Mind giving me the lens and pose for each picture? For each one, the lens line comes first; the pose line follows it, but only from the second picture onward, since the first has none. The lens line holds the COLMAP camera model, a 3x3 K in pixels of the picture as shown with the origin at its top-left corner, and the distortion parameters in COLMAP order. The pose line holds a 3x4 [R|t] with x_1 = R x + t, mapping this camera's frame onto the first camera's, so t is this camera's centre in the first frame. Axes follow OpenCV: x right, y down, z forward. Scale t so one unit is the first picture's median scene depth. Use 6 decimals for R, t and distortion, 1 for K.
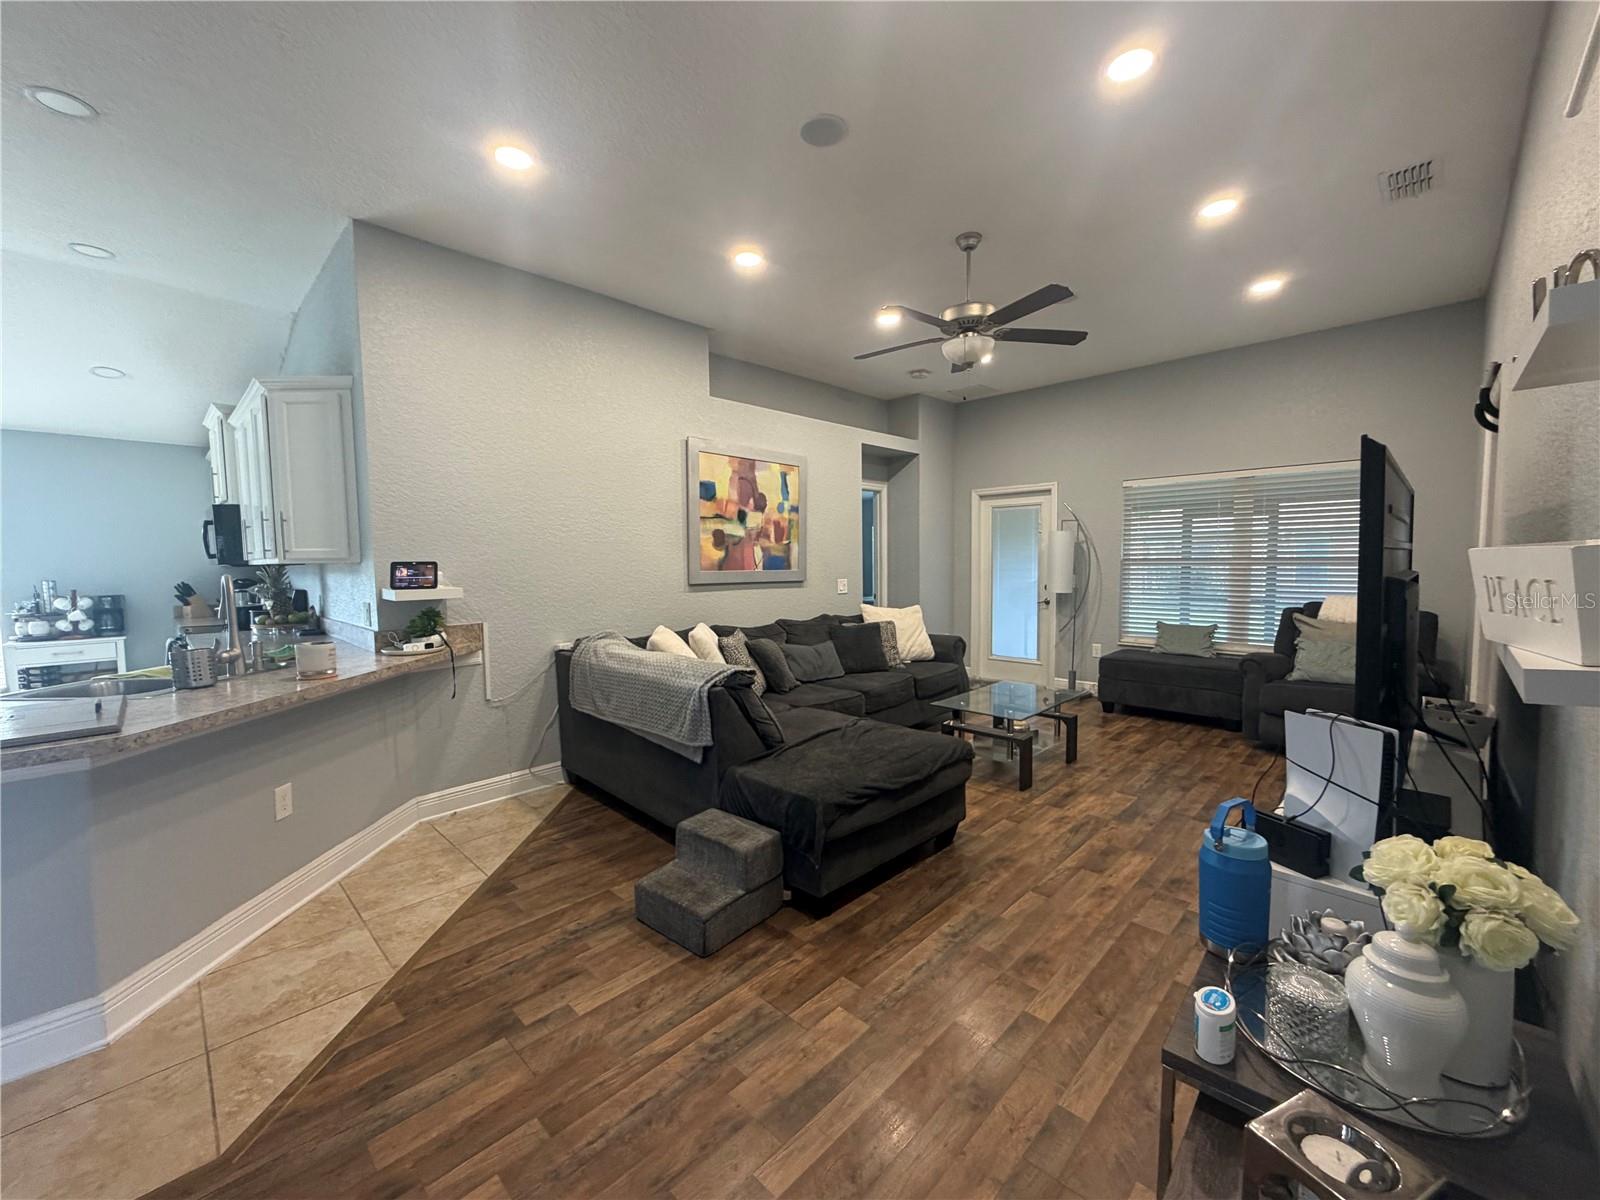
lens RADIAL K [[642.3, 0, 798.3], [0, 642.3, 600.1], [0, 0, 1]] dist [-0.000387, -0.000043]
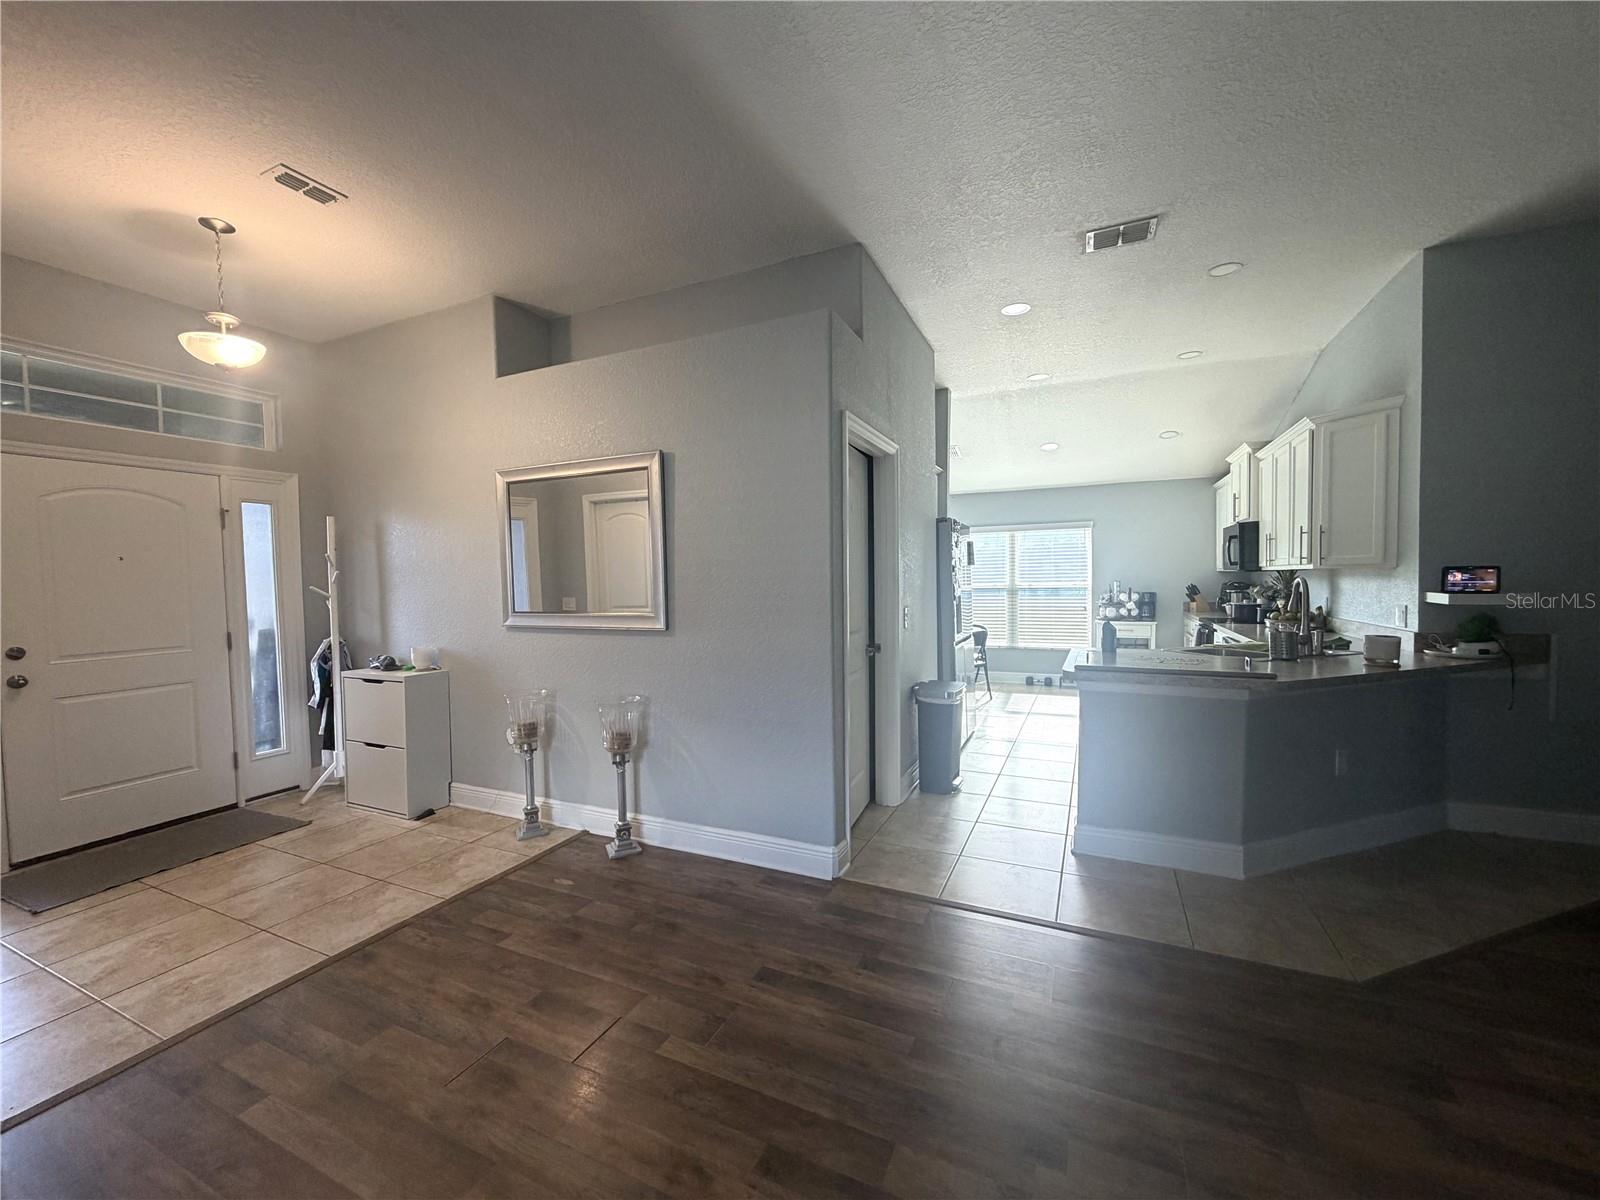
lens RADIAL K [[642.3, 0, 800.2], [0, 642.3, 598.6], [0, 0, 1]] dist [-0.000387, -0.000043]
pose [[0.333317, 0.039086, -0.942004, -0.002357], [-0.050329, 0.998453, 0.023620, 0.014523], [0.941471, 0.039537, 0.334769, -0.231830]]
